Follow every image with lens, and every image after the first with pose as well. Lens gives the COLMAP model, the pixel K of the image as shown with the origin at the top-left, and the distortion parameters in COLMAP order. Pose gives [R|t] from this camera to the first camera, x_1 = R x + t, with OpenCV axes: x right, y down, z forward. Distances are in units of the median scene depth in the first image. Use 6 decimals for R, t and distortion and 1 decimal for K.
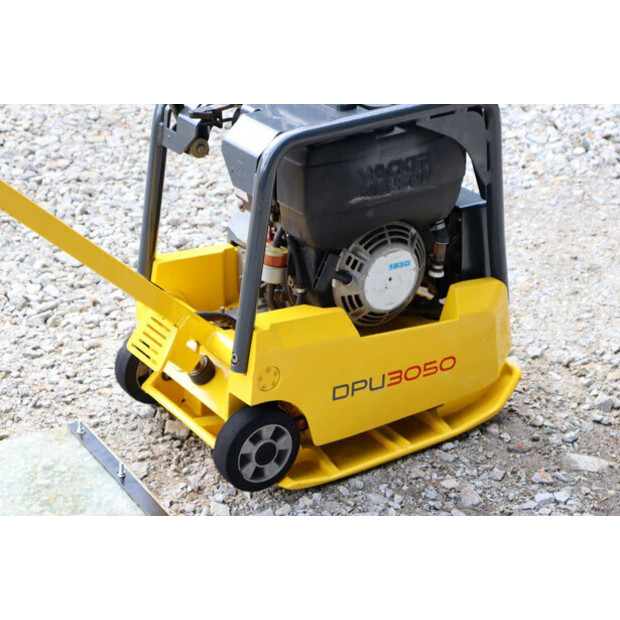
lens RADIAL K [[1438.8, 0, 312.4], [0, 1438.8, 311.4], [0, 0, 1]] dist [0.404051, 0.000000]
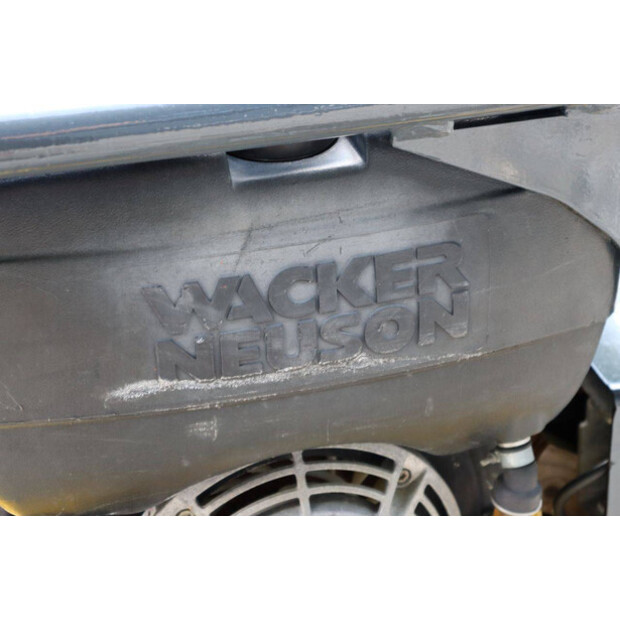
lens RADIAL K [[1438.8, 0, 308.4], [0, 1438.8, 310.2], [0, 0, 1]] dist [0.404051, 0.000000]
pose [[0.947076, 0.159440, -0.278614, 0.129786], [-0.128472, 0.983651, 0.126199, -0.124621], [0.294180, -0.083726, 0.952076, 0.702039]]
